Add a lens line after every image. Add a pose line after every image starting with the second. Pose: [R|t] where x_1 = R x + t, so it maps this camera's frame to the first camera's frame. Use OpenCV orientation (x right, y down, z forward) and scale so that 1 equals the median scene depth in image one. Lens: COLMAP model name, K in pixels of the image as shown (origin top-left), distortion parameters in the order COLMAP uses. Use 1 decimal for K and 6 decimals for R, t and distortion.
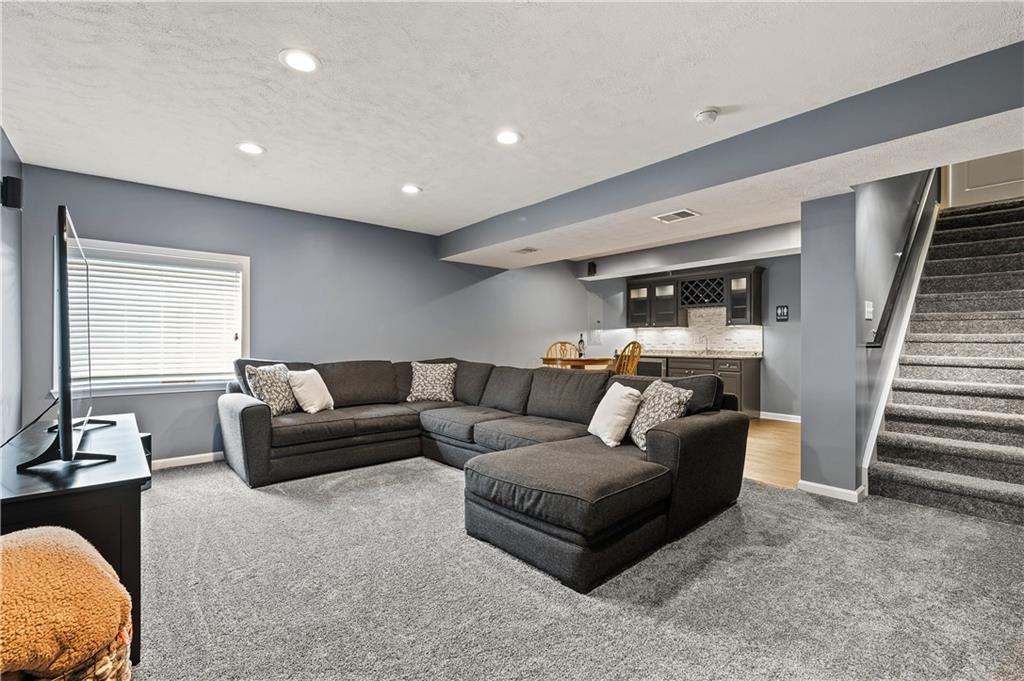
lens RADIAL K [[455.3, 0, 511.5], [0, 455.3, 338.9], [0, 0, 1]] dist [0.003929, -0.000313]
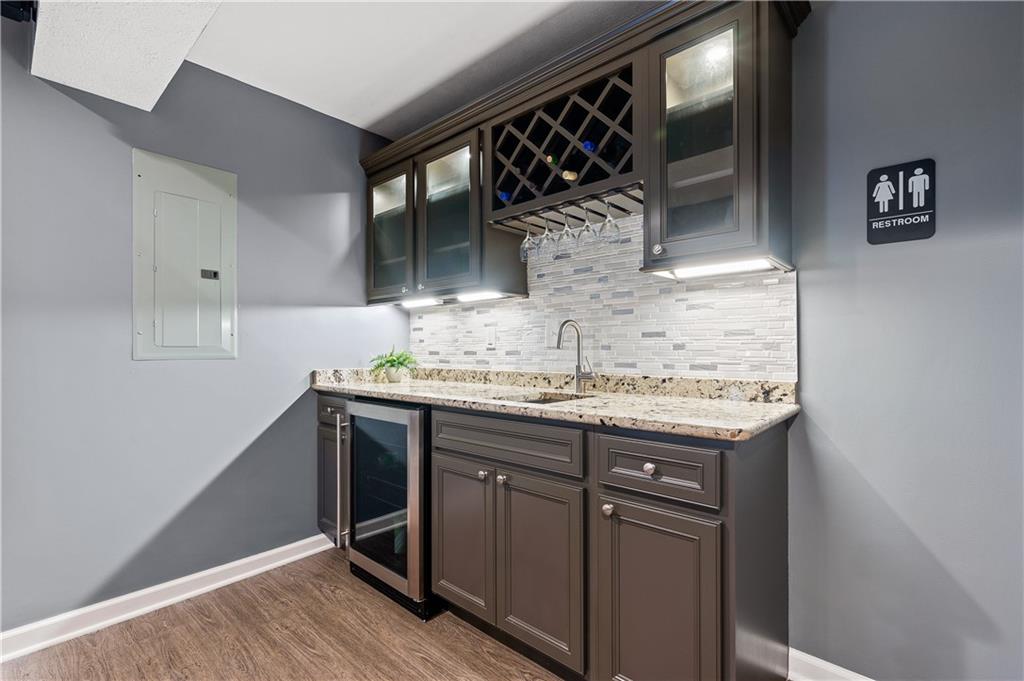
lens RADIAL K [[455.3, 0, 512.2], [0, 455.3, 346.0], [0, 0, 1]] dist [0.003929, -0.000313]
pose [[0.991487, -0.007360, 0.129999, 0.357201], [0.007320, 0.999973, 0.000786, 0.007429], [-0.130001, 0.000172, 0.991514, 0.744103]]
